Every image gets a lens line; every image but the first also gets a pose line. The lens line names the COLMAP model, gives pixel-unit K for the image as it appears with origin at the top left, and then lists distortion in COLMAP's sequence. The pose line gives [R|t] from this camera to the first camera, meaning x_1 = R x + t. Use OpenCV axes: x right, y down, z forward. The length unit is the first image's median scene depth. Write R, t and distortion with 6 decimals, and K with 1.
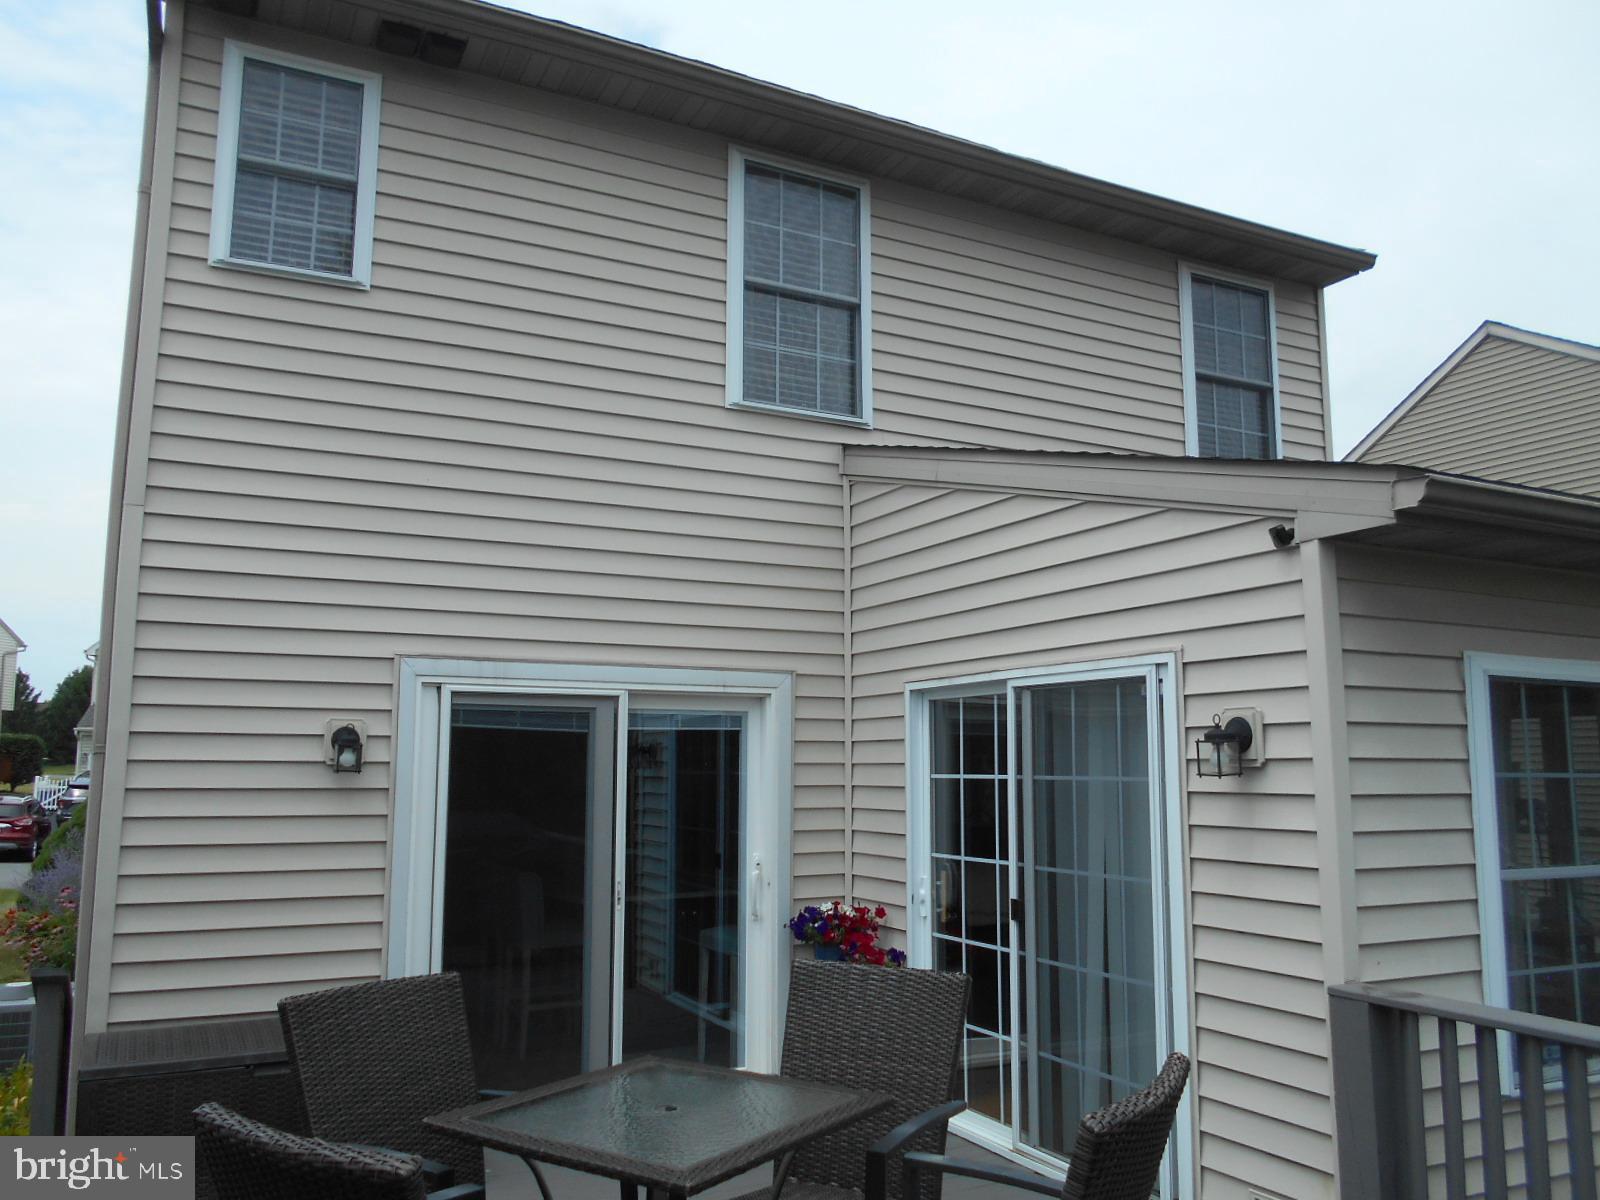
lens RADIAL K [[1239.5, 0, 795.7], [0, 1239.5, 601.7], [0, 0, 1]] dist [-0.047667, 0.054694]
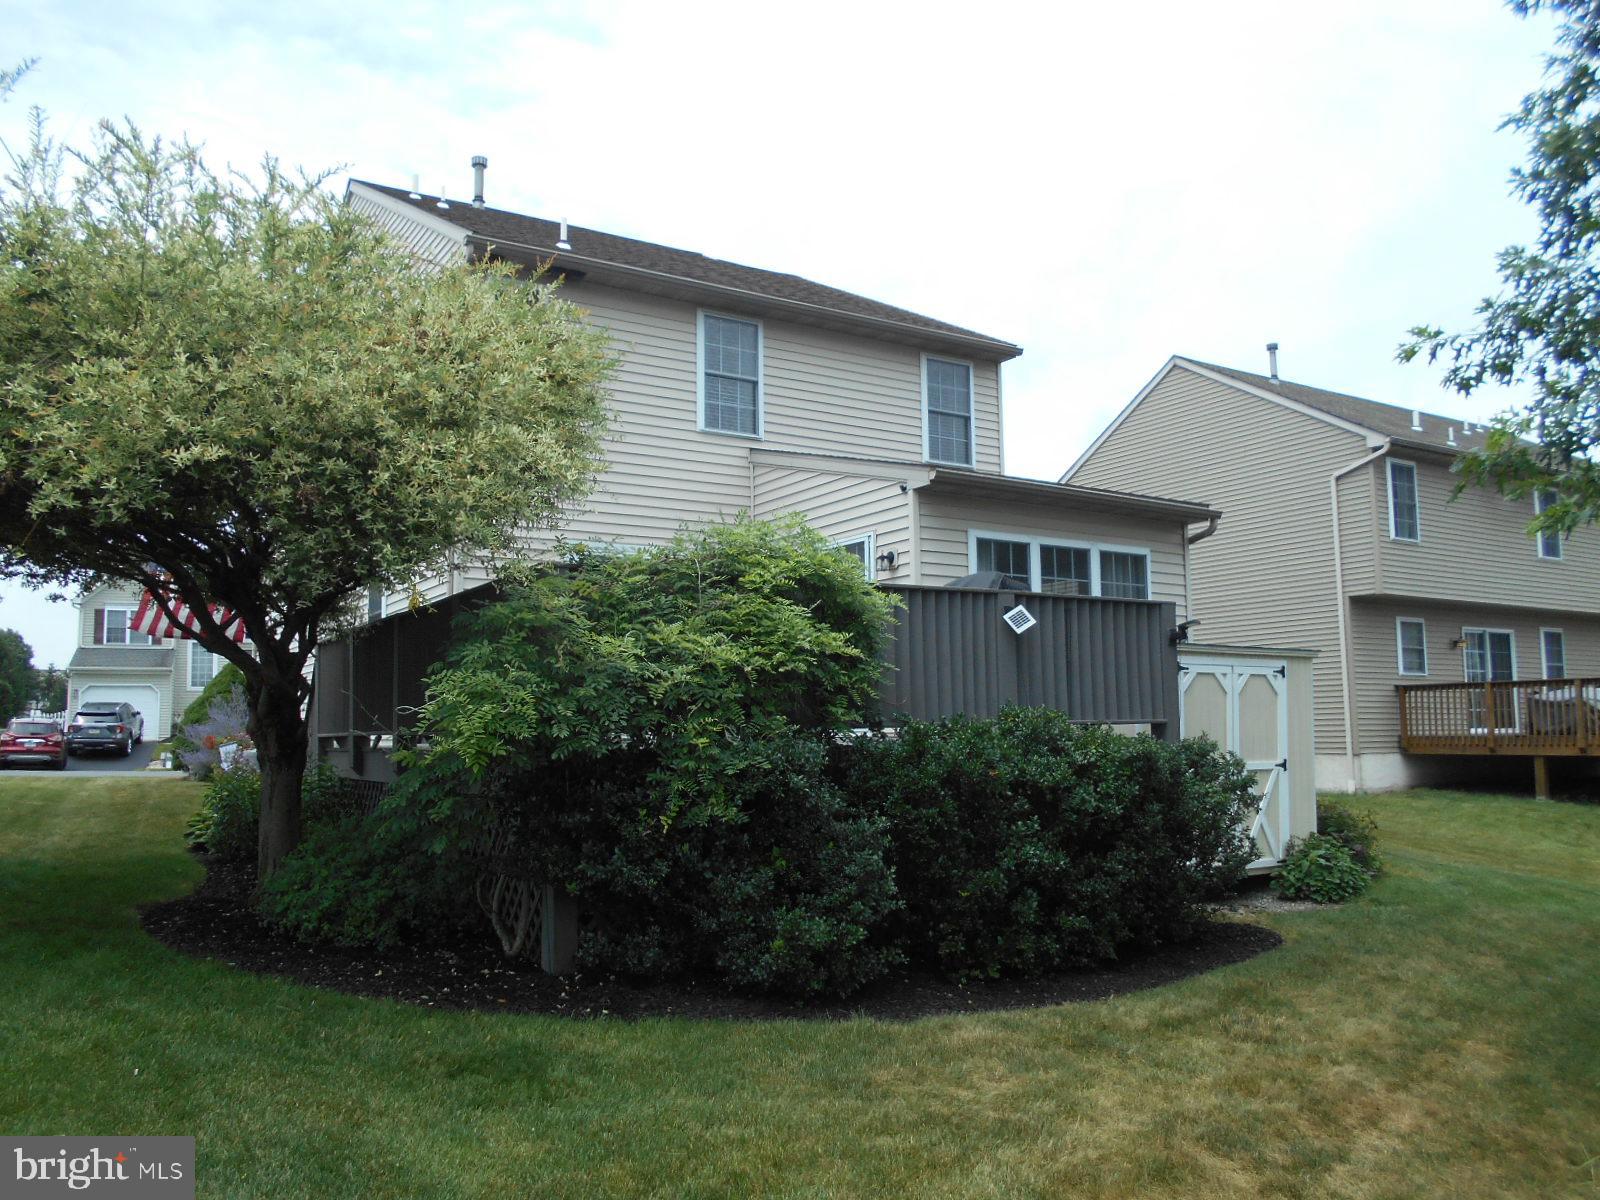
lens RADIAL K [[1239.5, 0, 805.8], [0, 1239.5, 607.0], [0, 0, 1]] dist [-0.047667, 0.054694]
pose [[0.995668, -0.003459, 0.092917, -0.066228], [0.000742, 0.999571, 0.029268, 0.086076], [-0.092978, -0.029073, 0.995244, -1.156100]]
